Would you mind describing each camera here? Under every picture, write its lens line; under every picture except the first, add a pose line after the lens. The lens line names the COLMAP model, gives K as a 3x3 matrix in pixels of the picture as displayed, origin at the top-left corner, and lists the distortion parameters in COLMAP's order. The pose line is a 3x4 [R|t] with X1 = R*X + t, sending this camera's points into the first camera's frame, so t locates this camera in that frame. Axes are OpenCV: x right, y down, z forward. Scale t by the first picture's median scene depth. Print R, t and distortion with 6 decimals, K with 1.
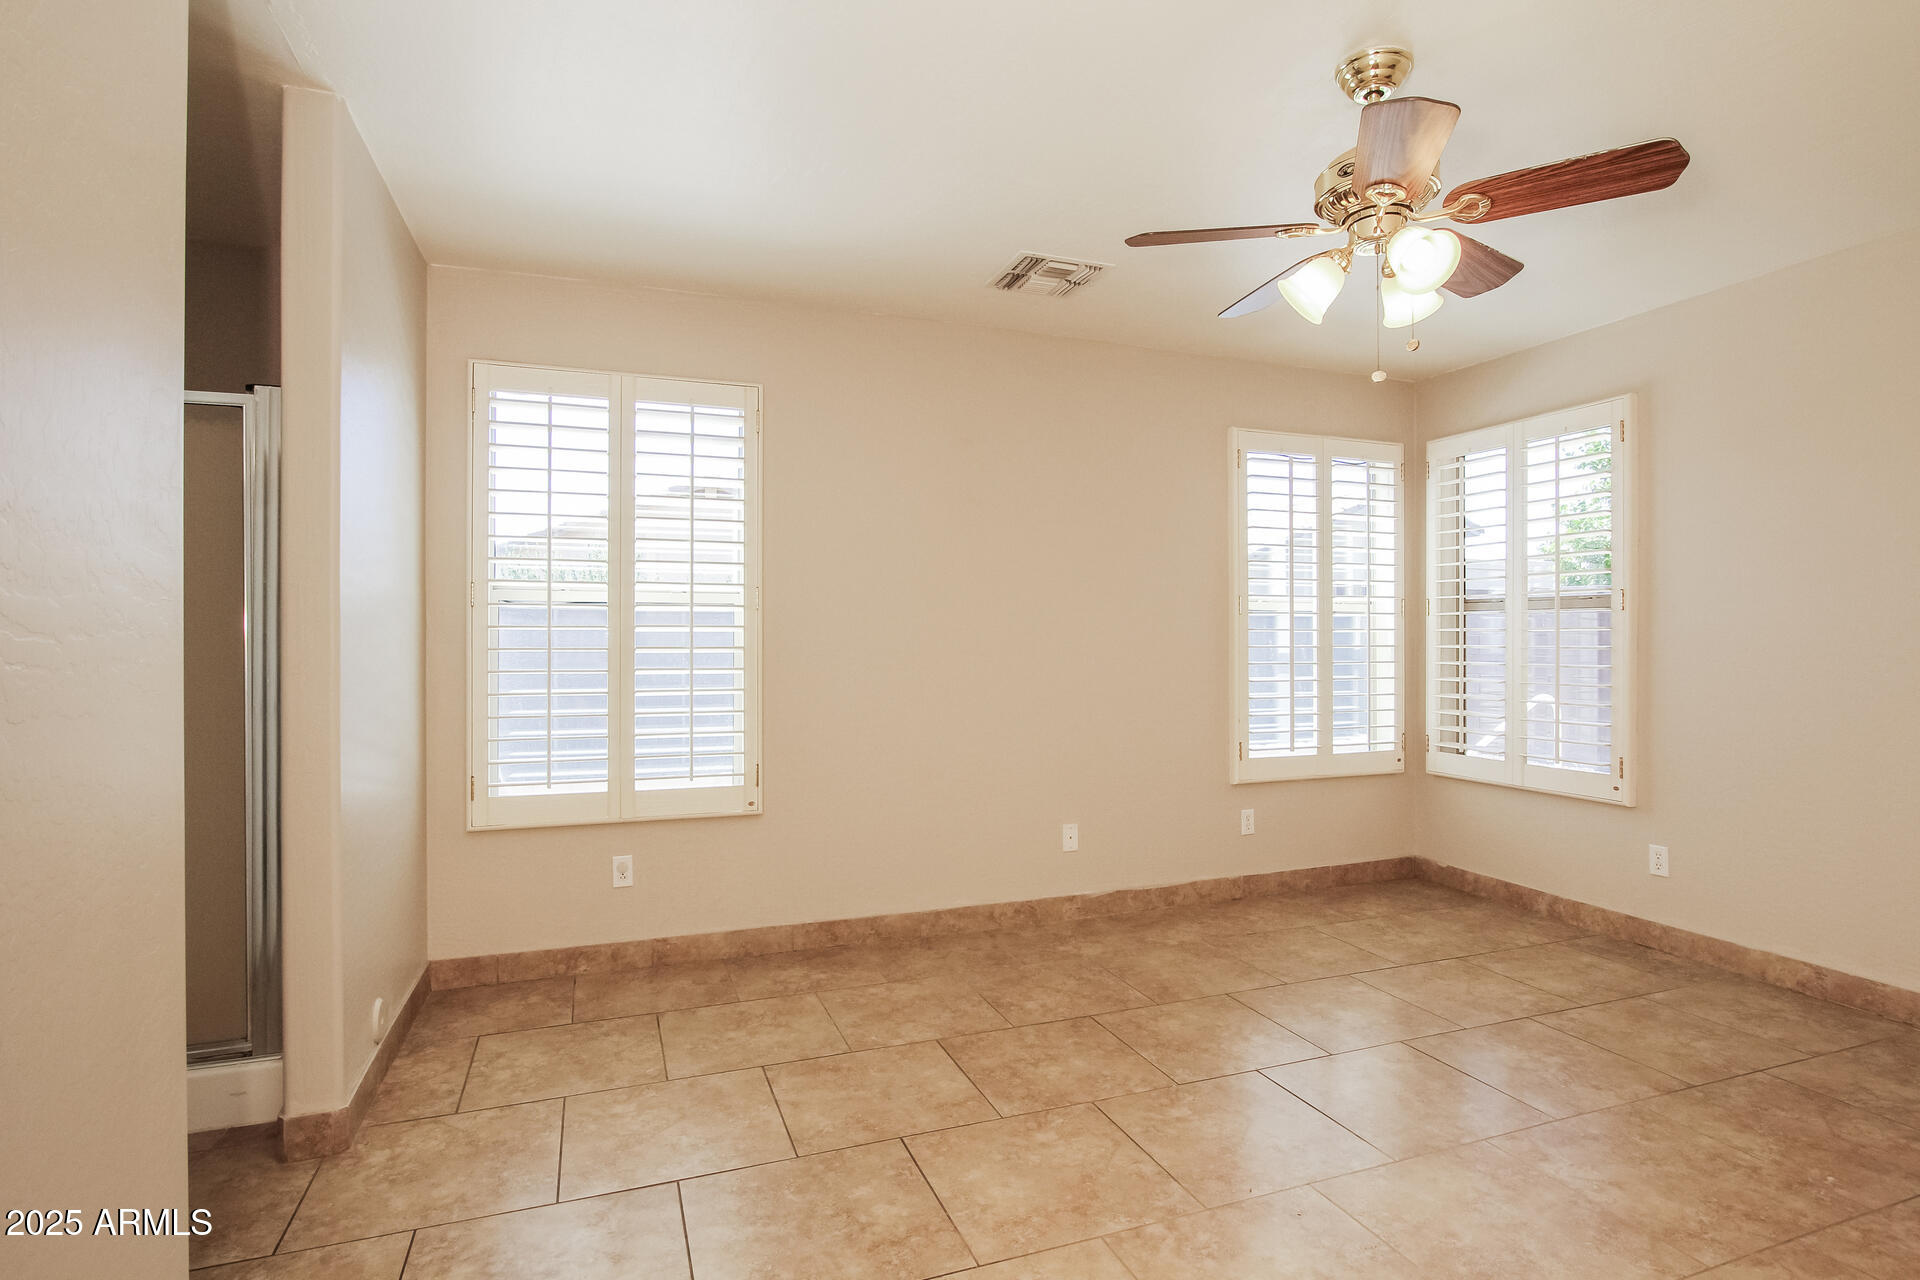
lens RADIAL K [[994.6, 0, 960.0], [0, 994.6, 640.0], [0, 0, 1]] dist [-0.027196, 0.000841]
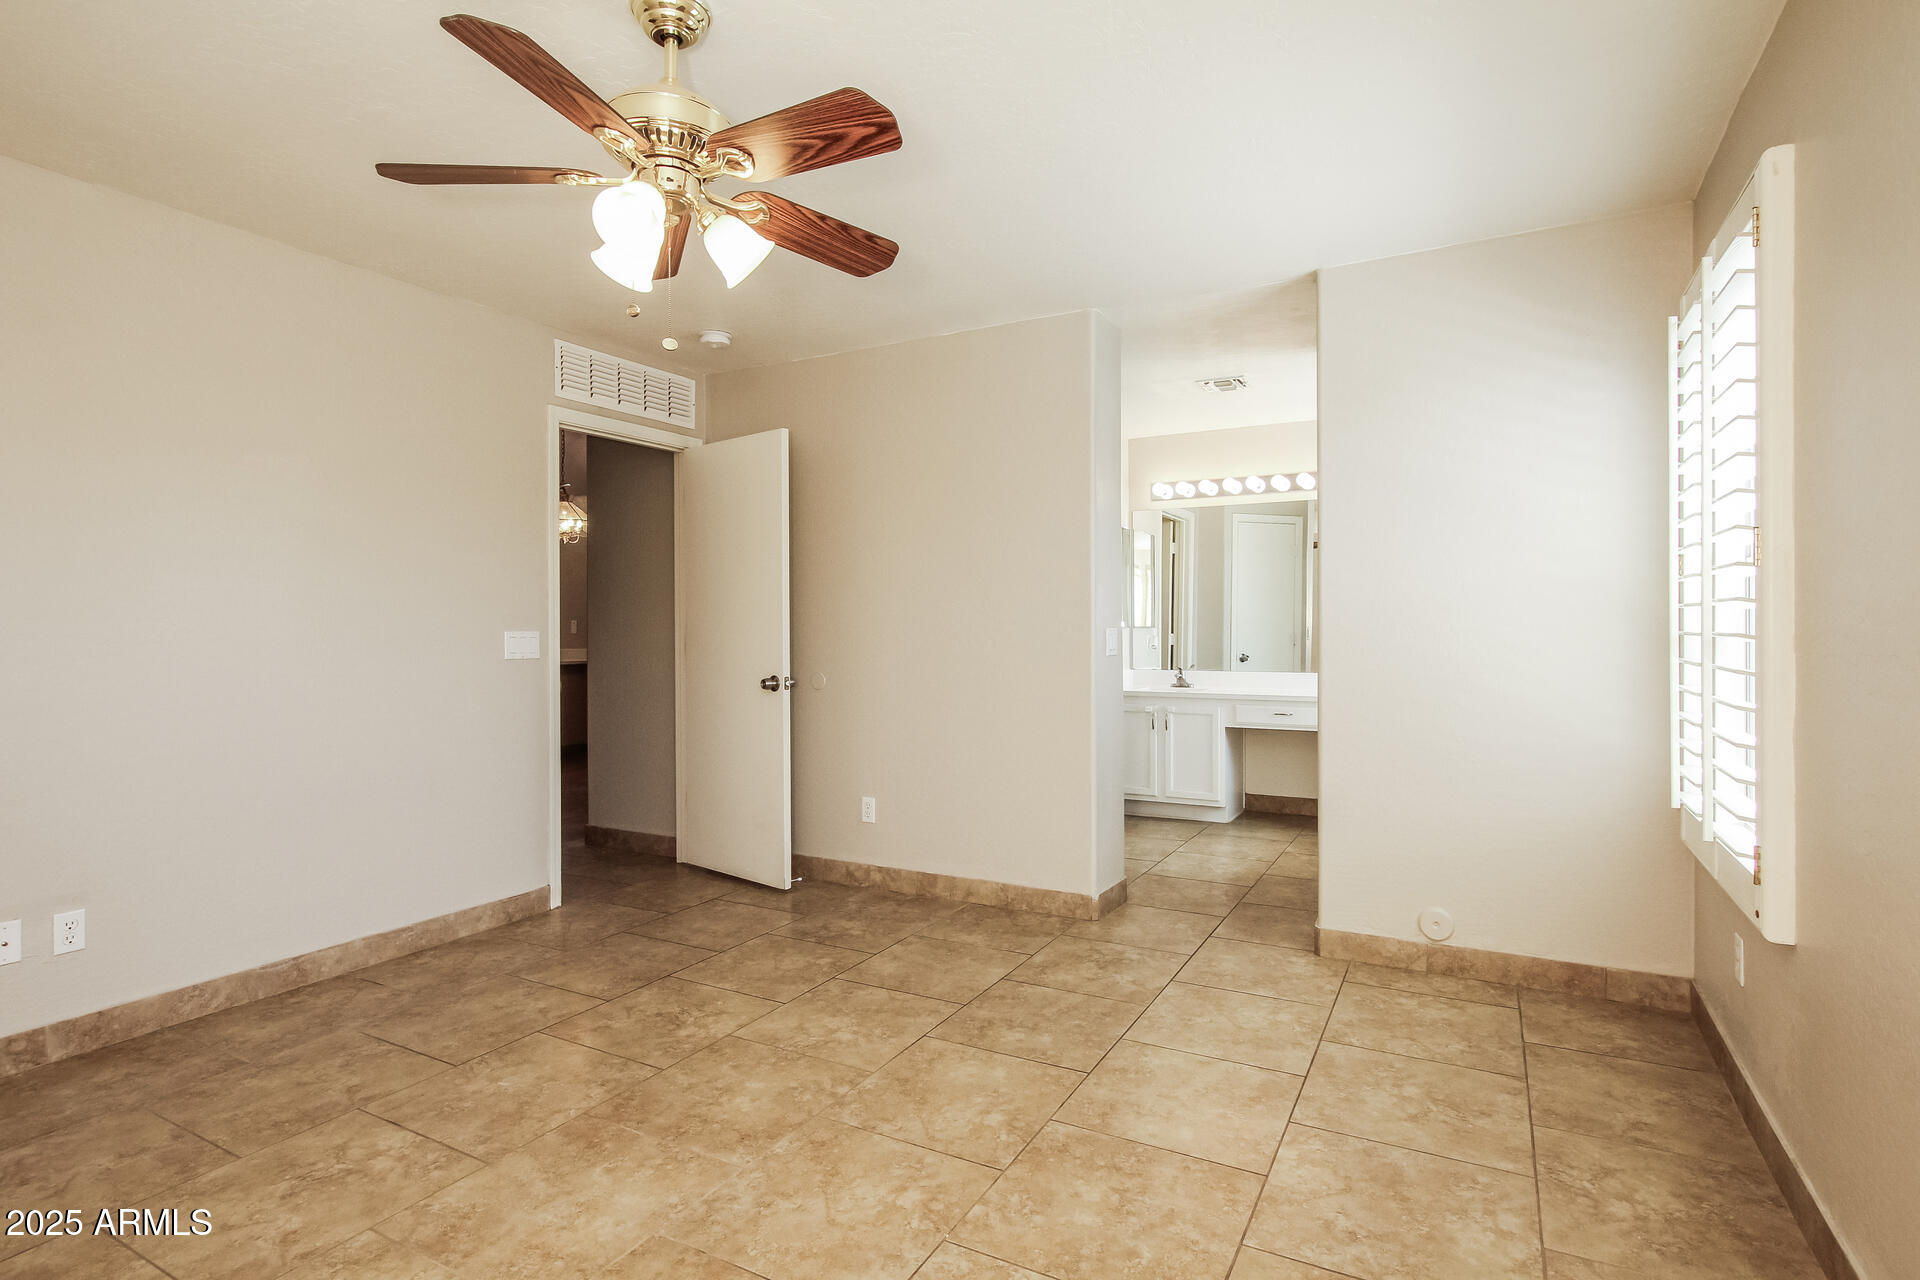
lens RADIAL K [[994.6, 0, 960.0], [0, 994.6, 640.0], [0, 0, 1]] dist [-0.027196, 0.000841]
pose [[-0.769498, 0.016474, -0.638437, 0.632499], [0.004568, 0.999784, 0.020293, -0.004722], [0.638633, 0.012699, -0.769406, 1.475785]]
